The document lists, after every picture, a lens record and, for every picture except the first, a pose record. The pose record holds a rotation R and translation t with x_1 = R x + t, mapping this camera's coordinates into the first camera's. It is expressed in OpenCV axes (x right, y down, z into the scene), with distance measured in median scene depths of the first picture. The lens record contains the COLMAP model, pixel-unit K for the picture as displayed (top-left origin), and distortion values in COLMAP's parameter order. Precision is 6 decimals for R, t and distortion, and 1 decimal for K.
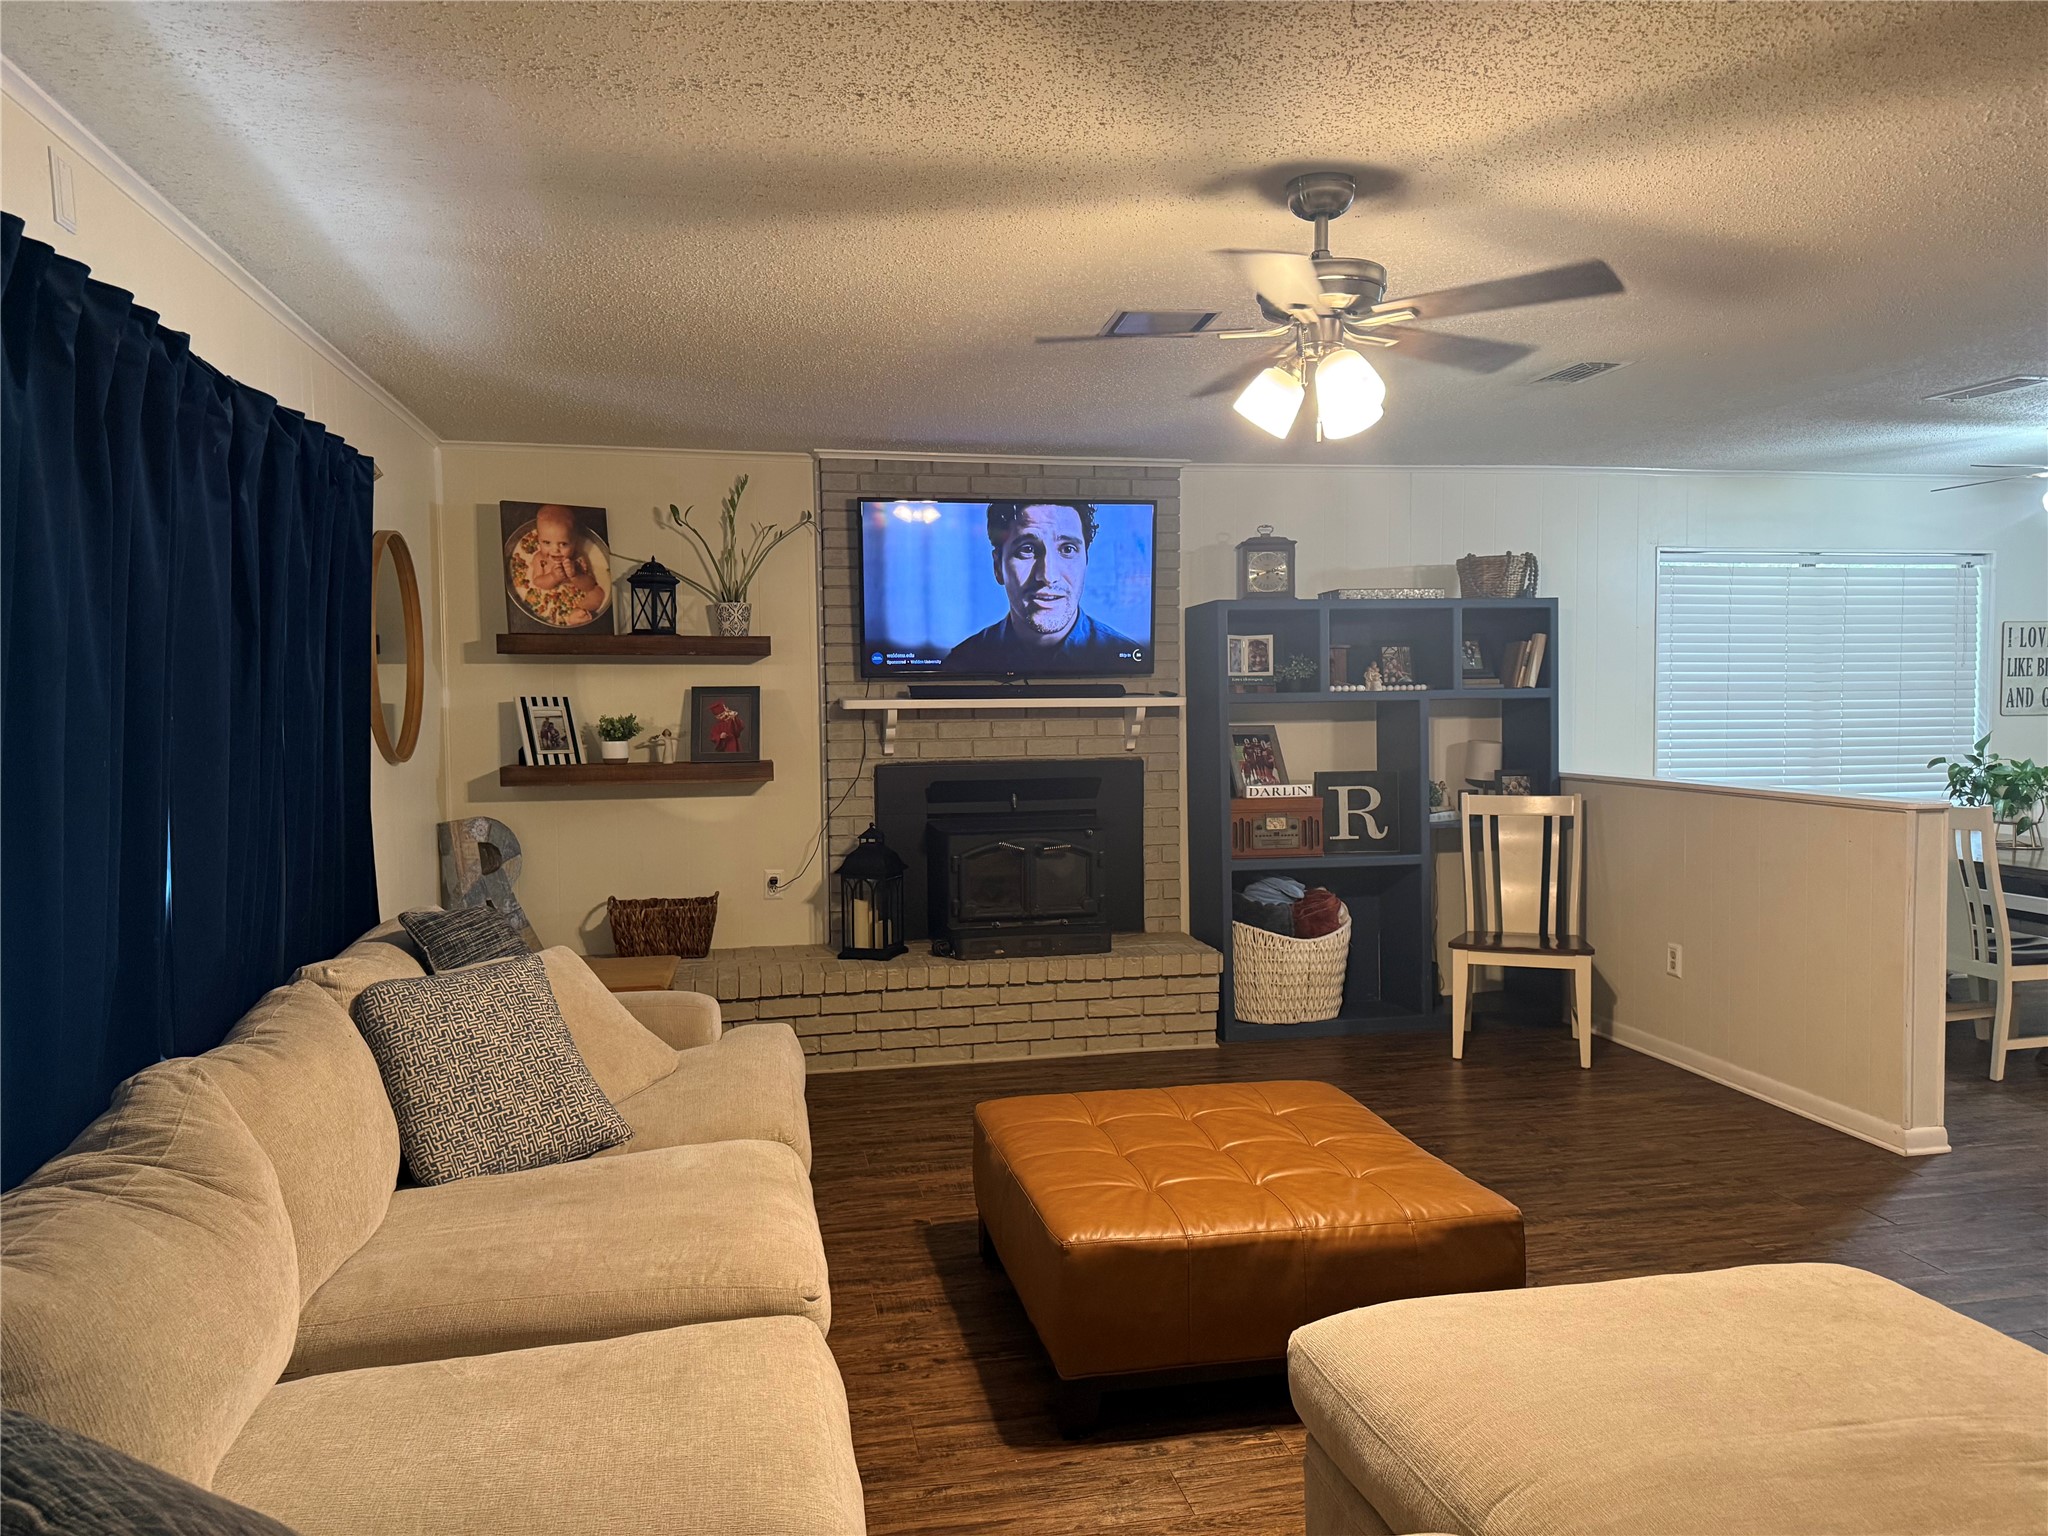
lens RADIAL K [[1420.2, 0, 1024.0], [0, 1420.2, 768.0], [0, 0, 1]] dist [0.135155, -0.151492]
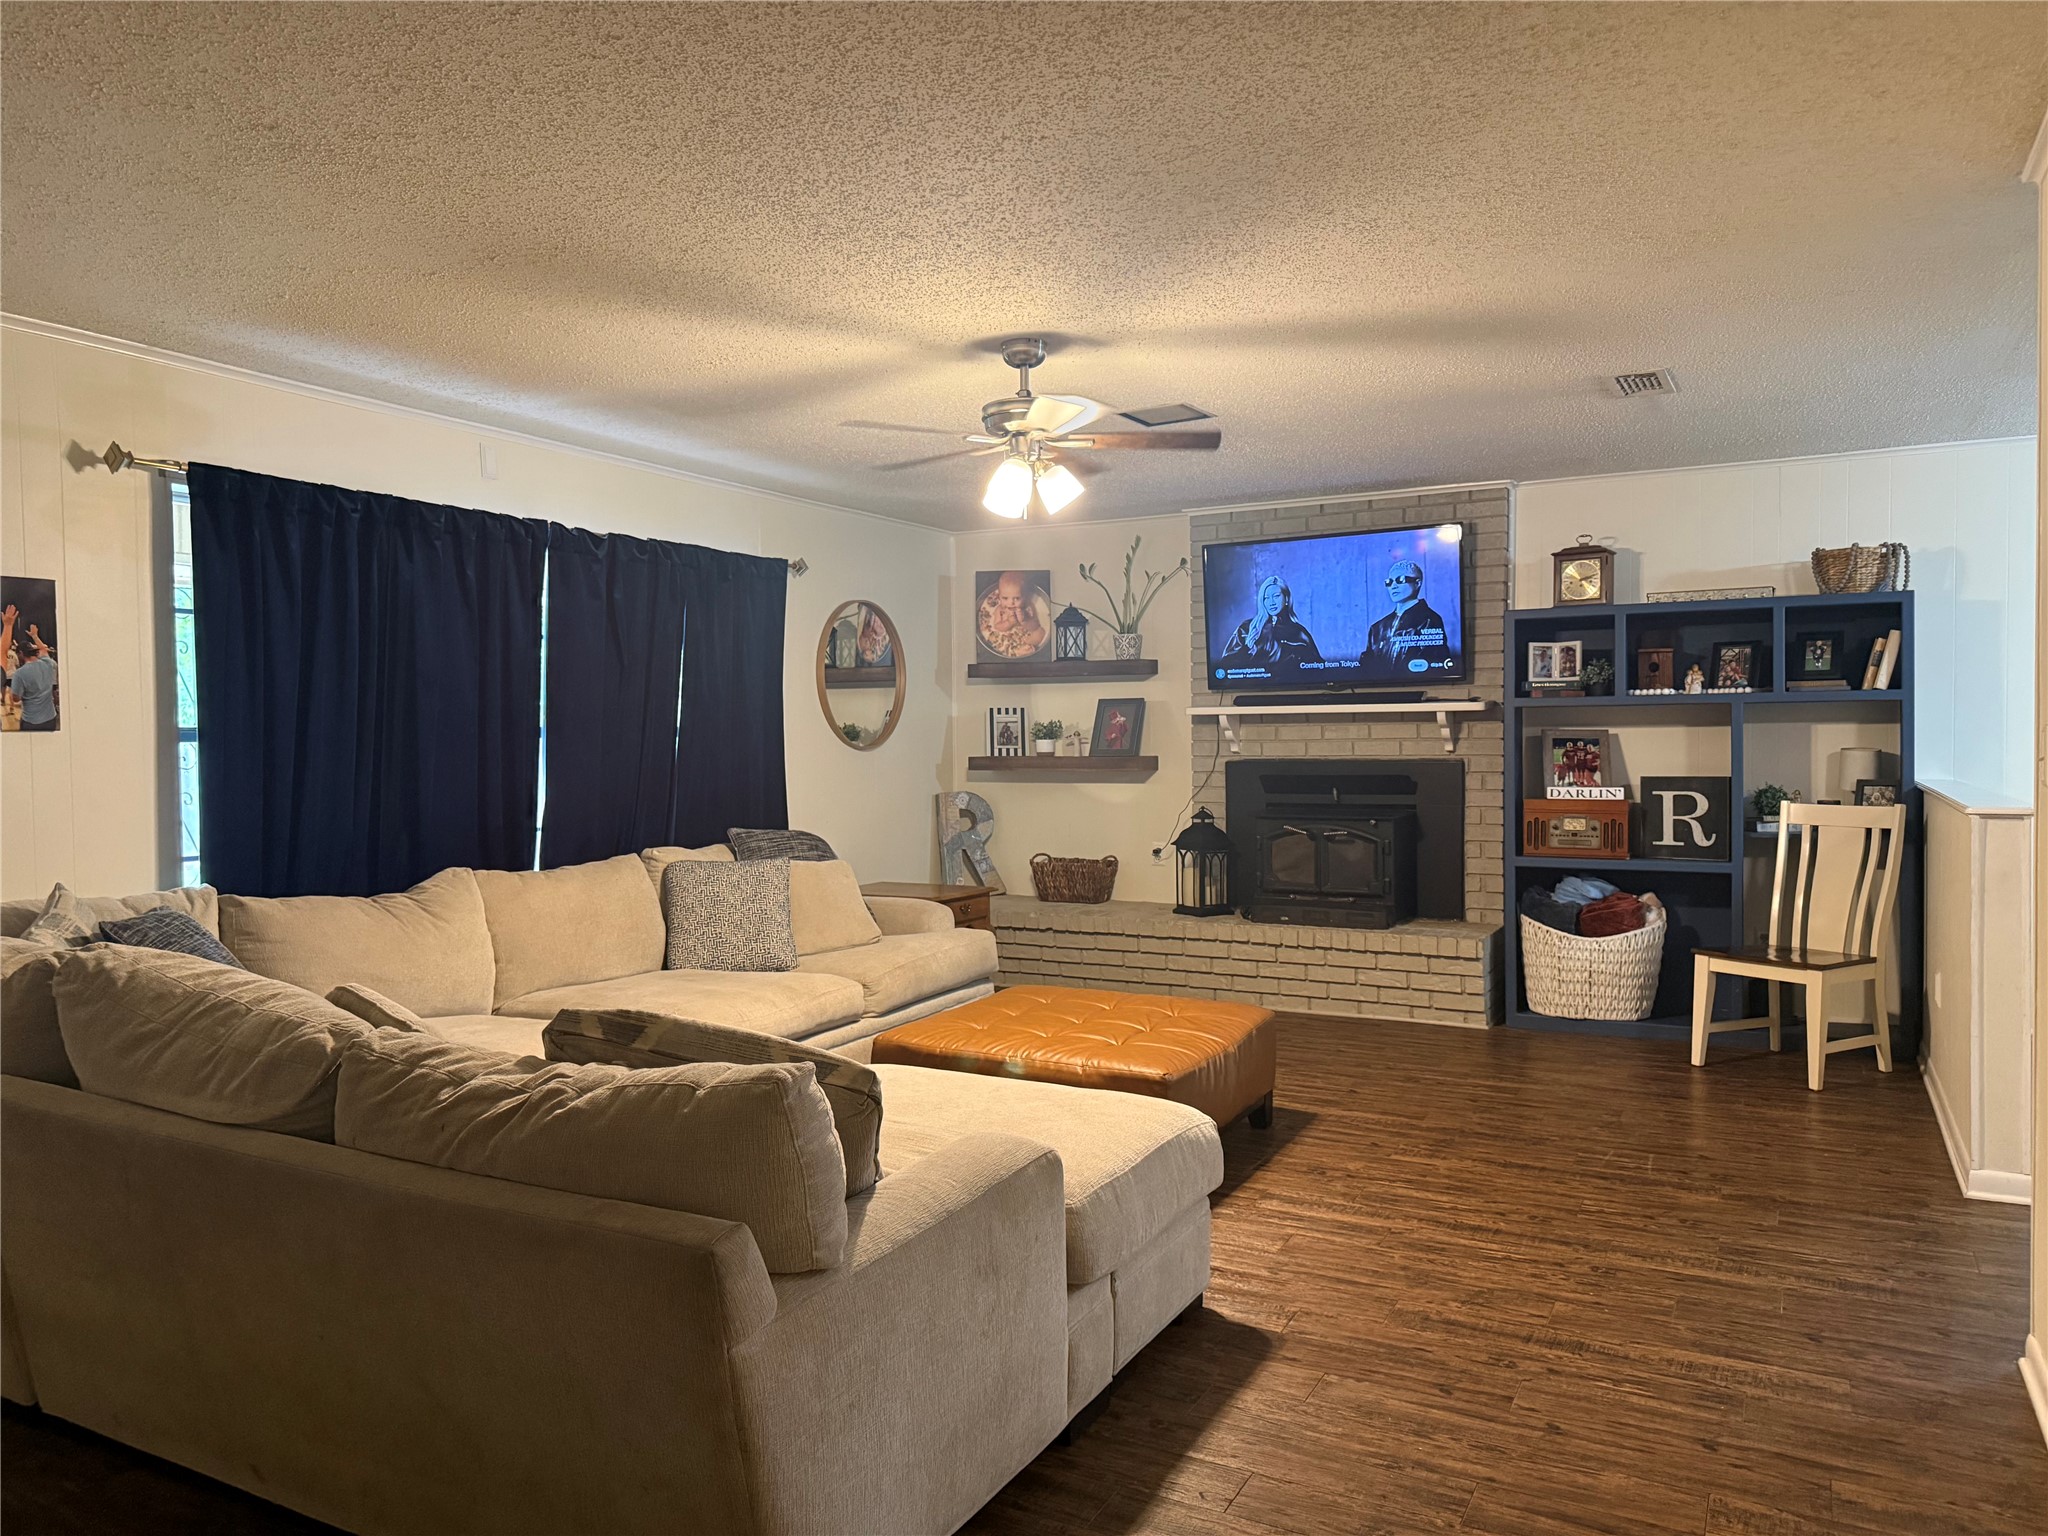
lens RADIAL K [[1431.9, 0, 1024.0], [0, 1431.9, 768.0], [0, 0, 1]] dist [0.000856, -0.006437]
pose [[0.759835, 0.017894, -0.649869, 0.559683], [-0.028543, 0.999575, -0.005849, 0.016109], [0.649489, 0.022993, 0.760023, -0.045222]]
